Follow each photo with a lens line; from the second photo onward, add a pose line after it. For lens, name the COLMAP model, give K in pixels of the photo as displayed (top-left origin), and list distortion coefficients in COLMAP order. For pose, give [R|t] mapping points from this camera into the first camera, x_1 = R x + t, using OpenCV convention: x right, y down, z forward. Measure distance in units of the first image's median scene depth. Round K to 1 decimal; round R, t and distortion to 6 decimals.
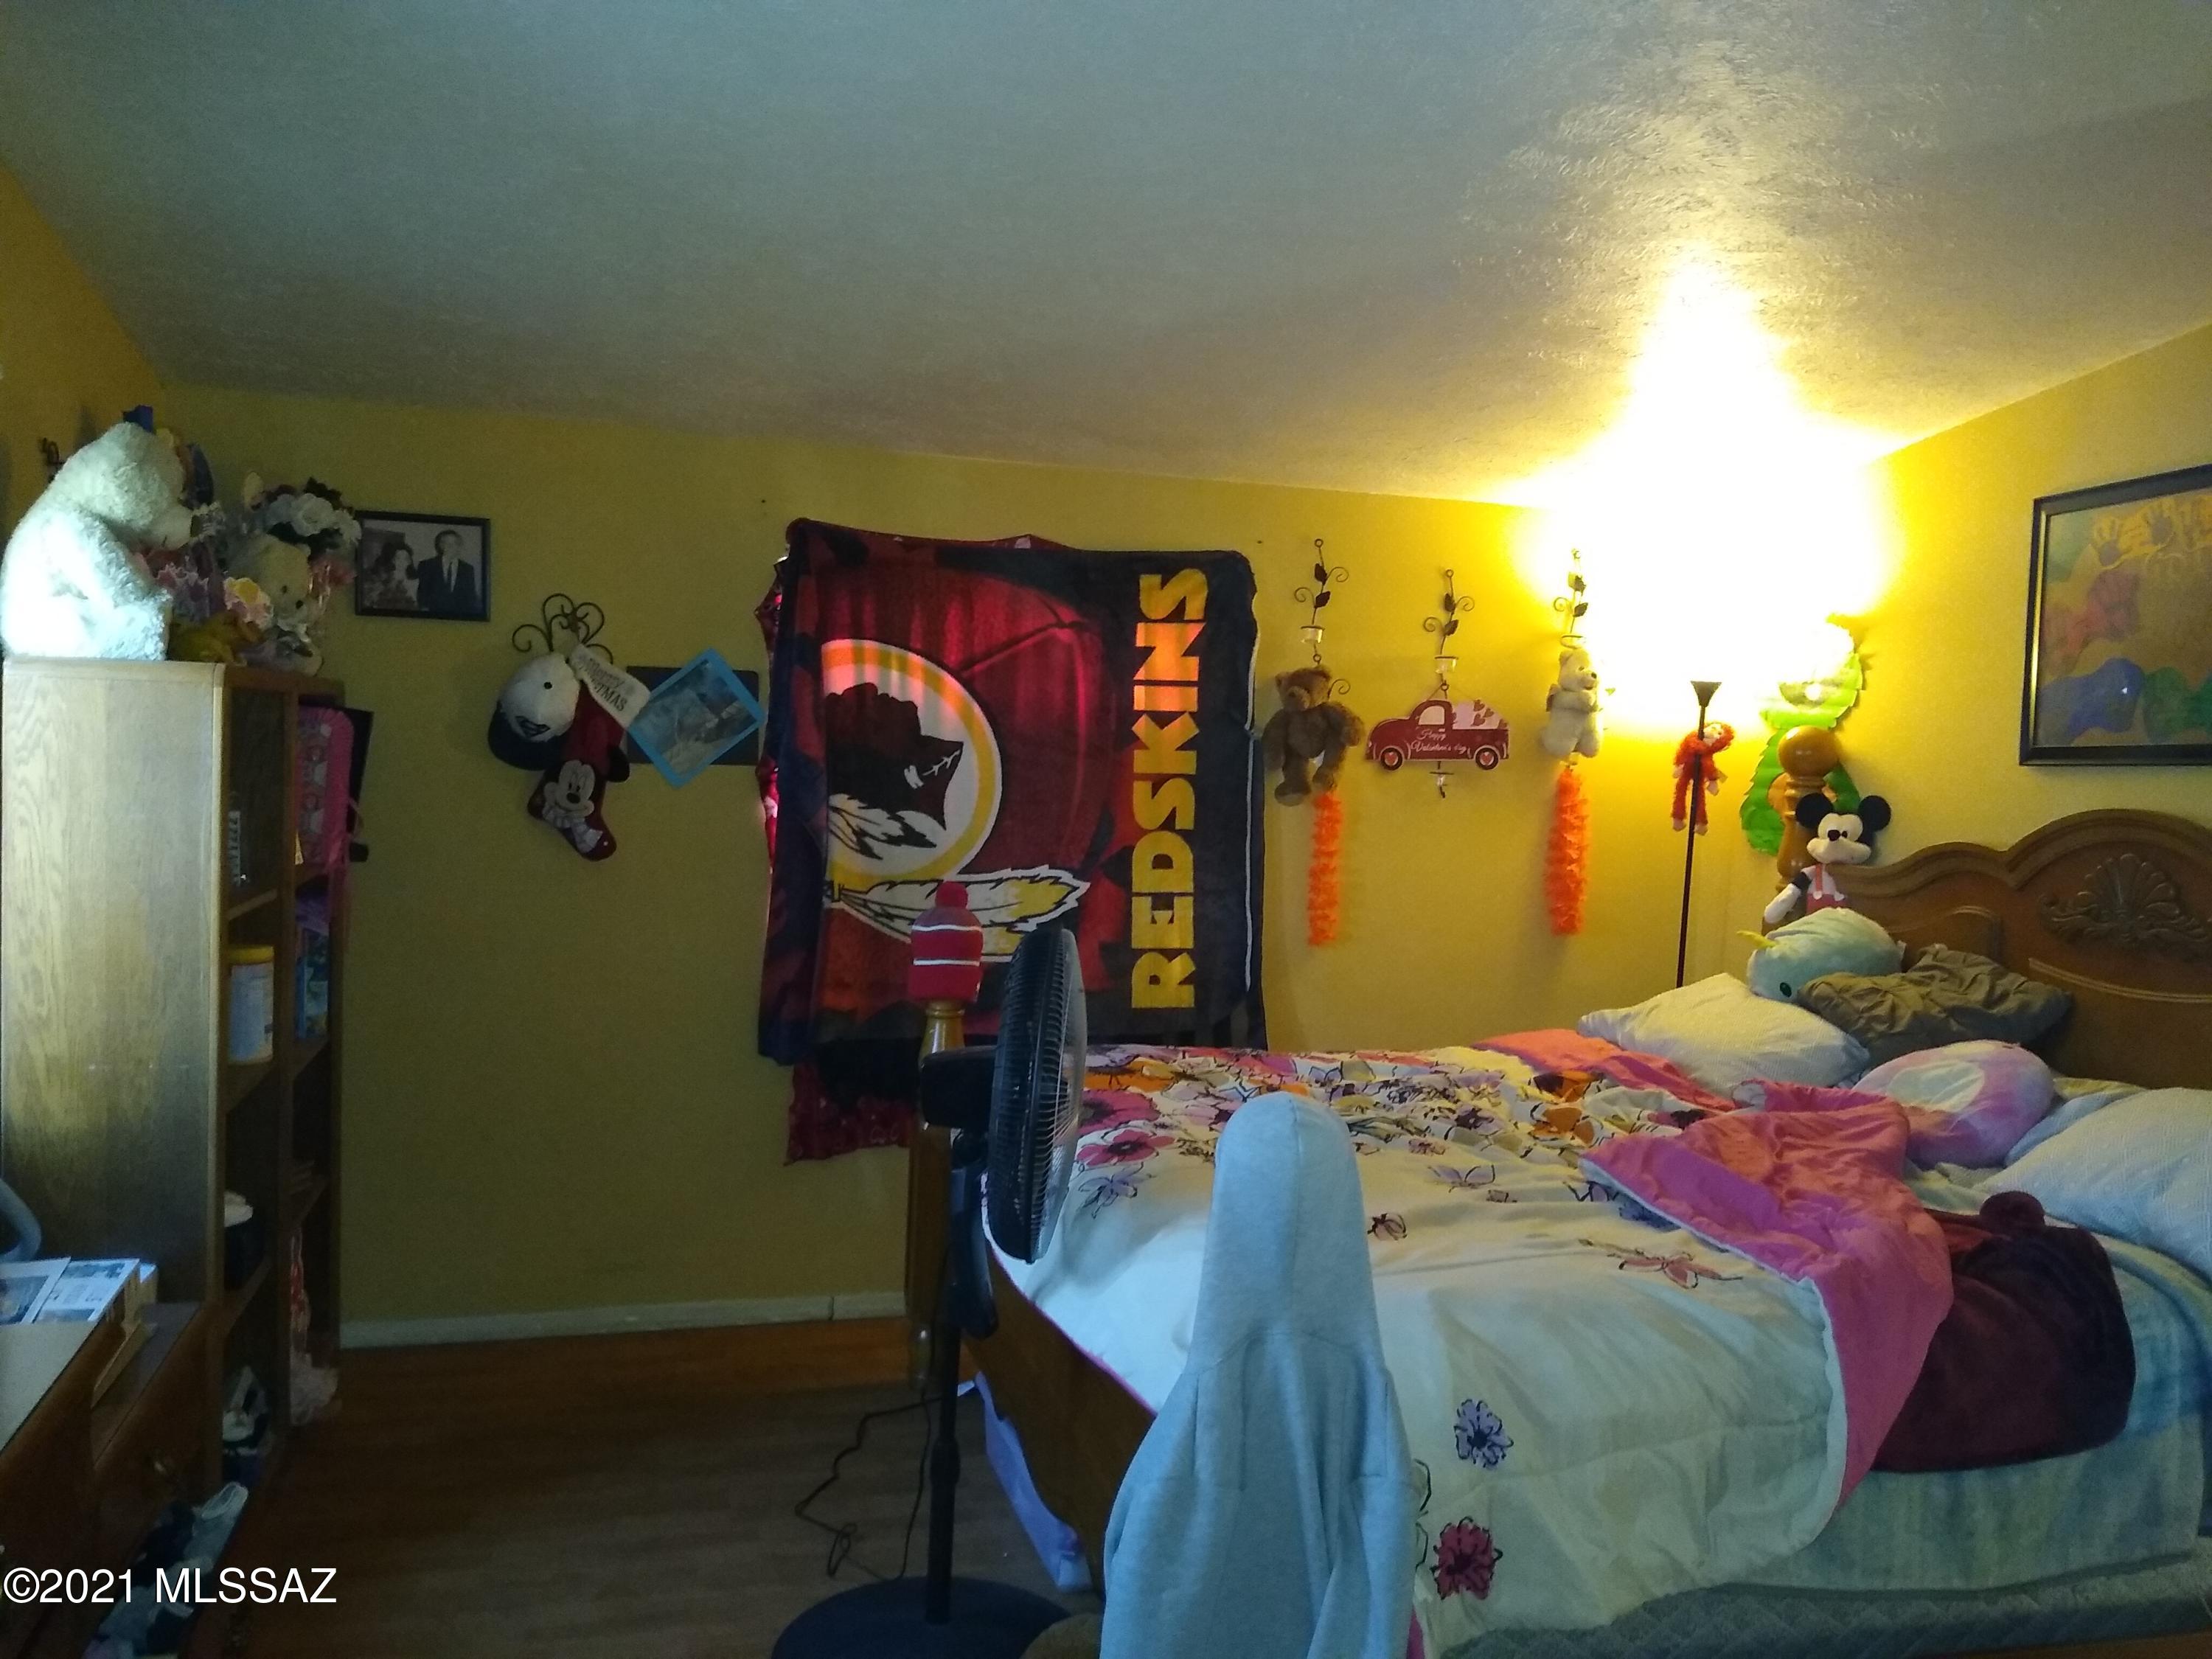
lens RADIAL K [[1659.5, 0, 1102.1], [0, 1659.5, 831.0], [0, 0, 1]] dist [0.063152, -0.121888]
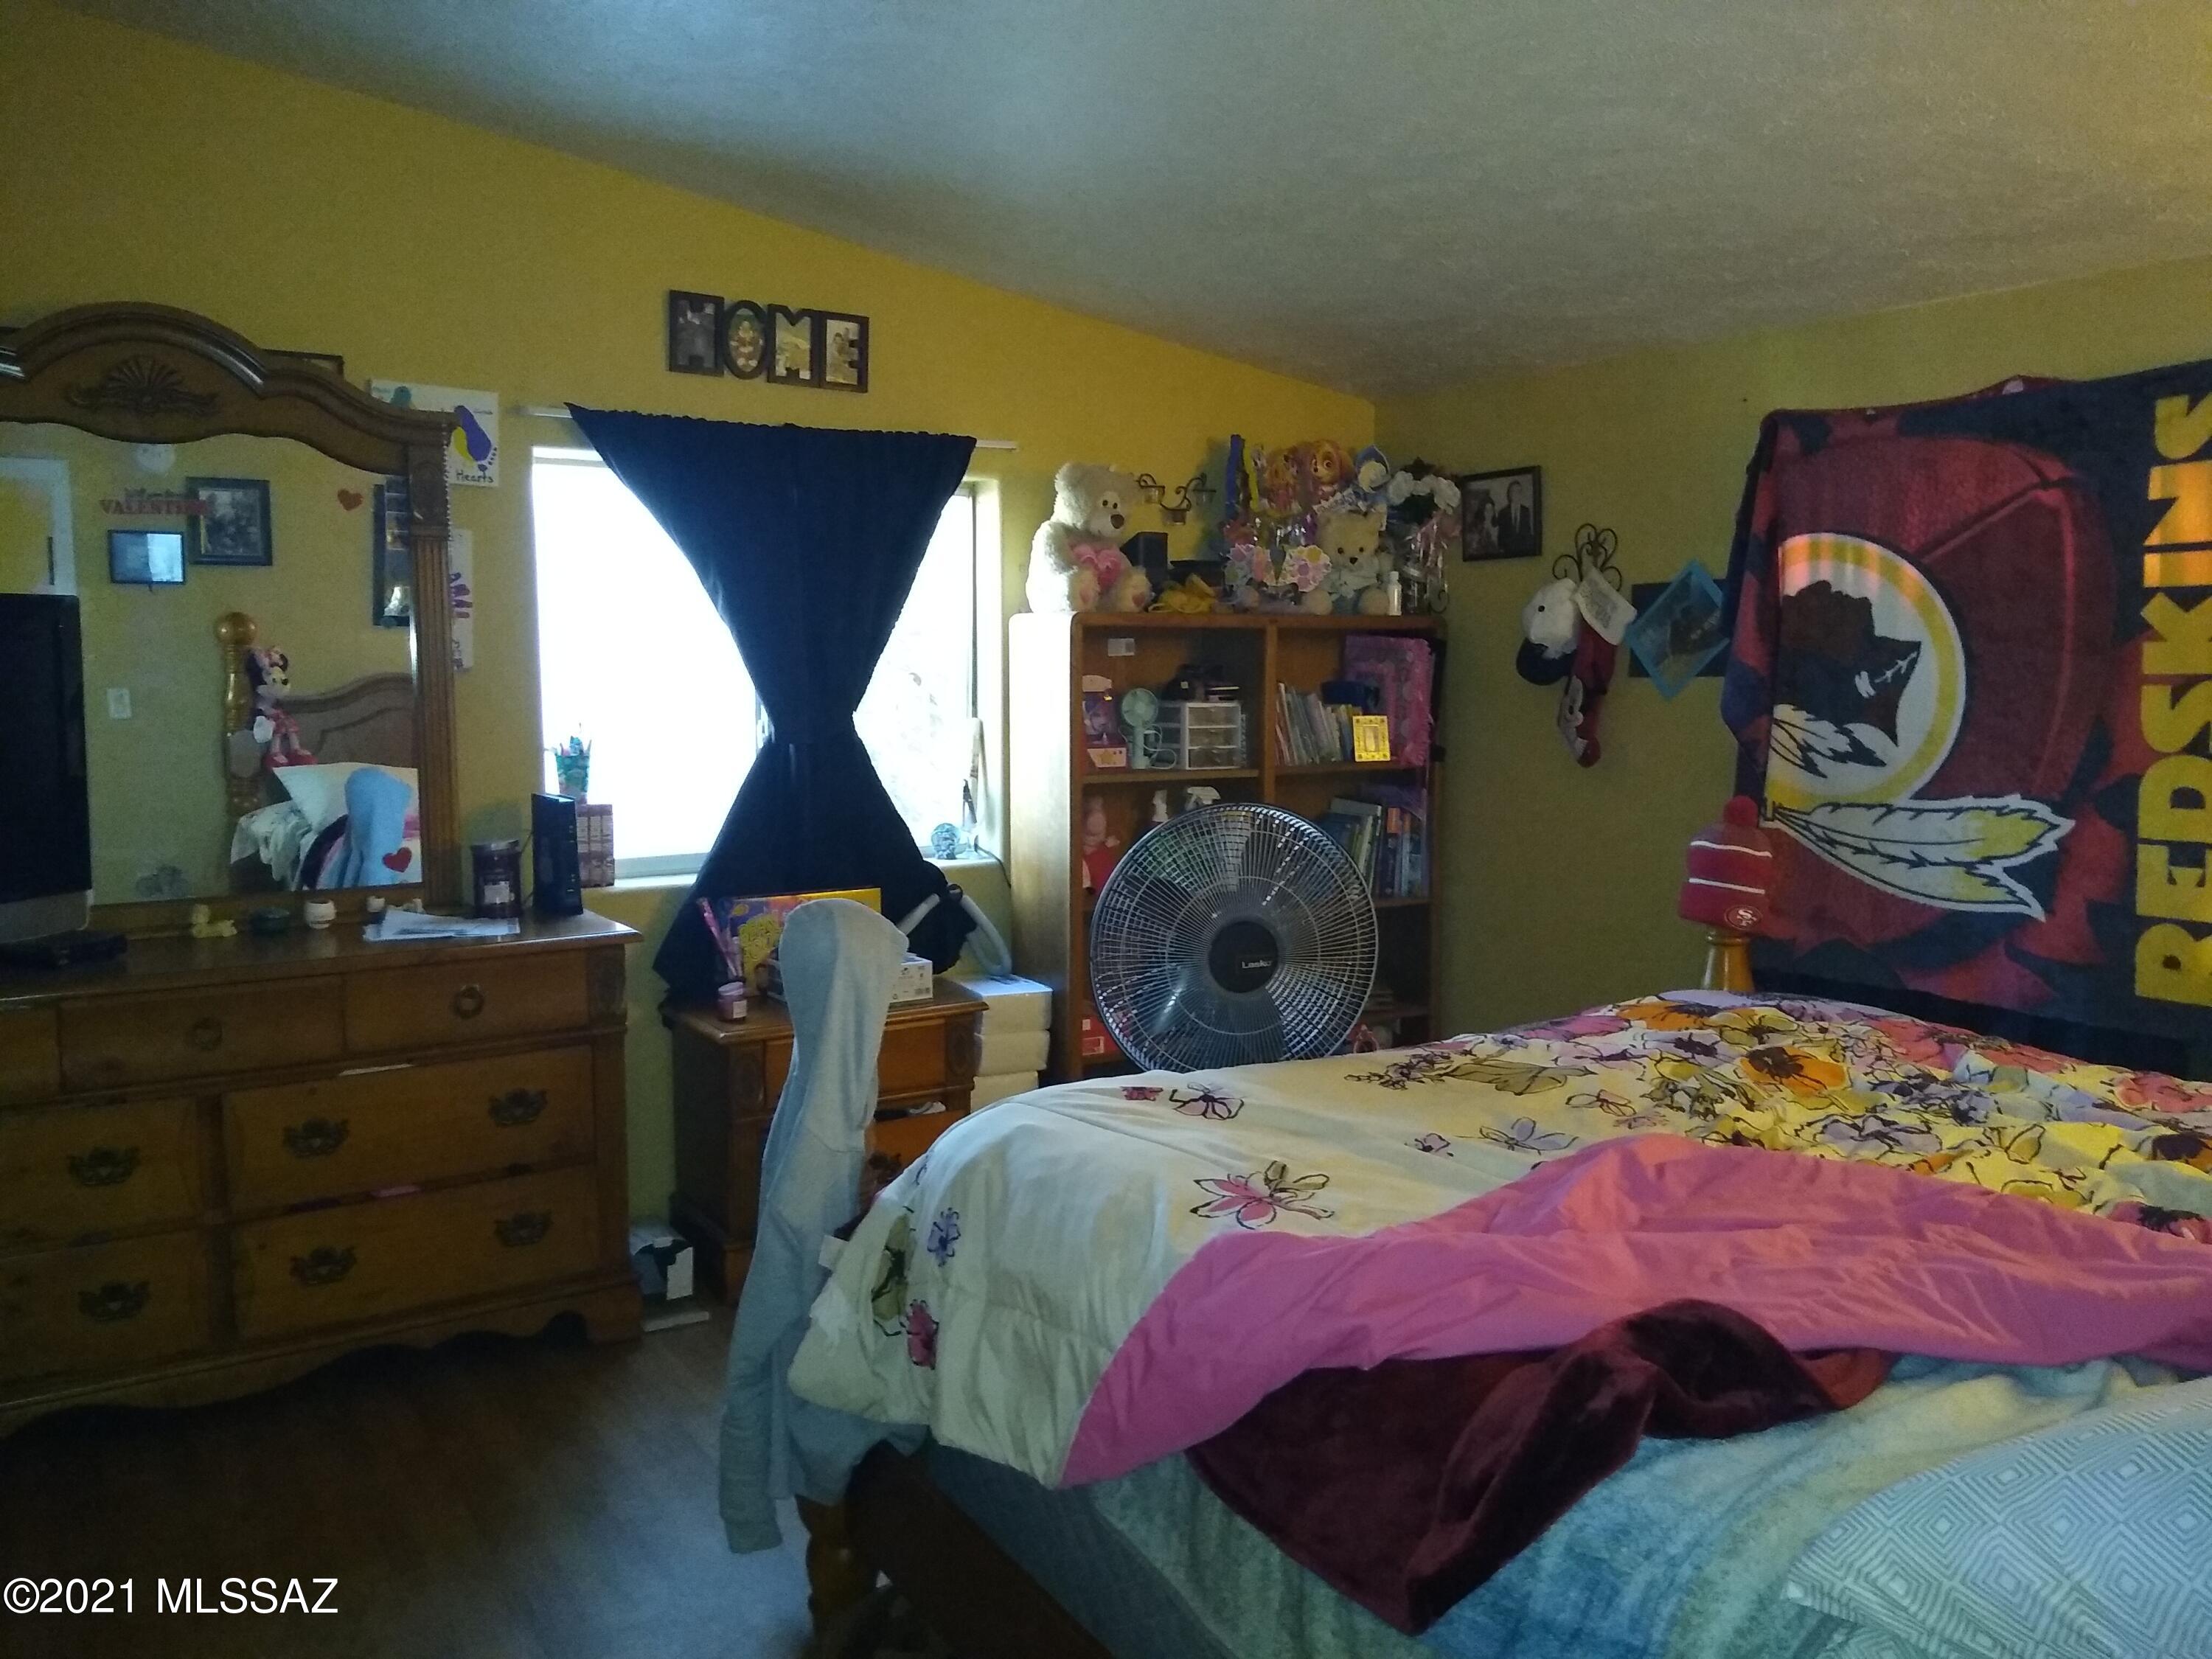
lens RADIAL K [[1659.5, 0, 1102.1], [0, 1659.5, 831.0], [0, 0, 1]] dist [0.063152, -0.121888]
pose [[0.291948, 0.061688, -0.954443, 0.610486], [-0.038567, 0.997866, 0.052698, 0.013230], [0.955656, 0.021425, 0.293704, 0.361730]]
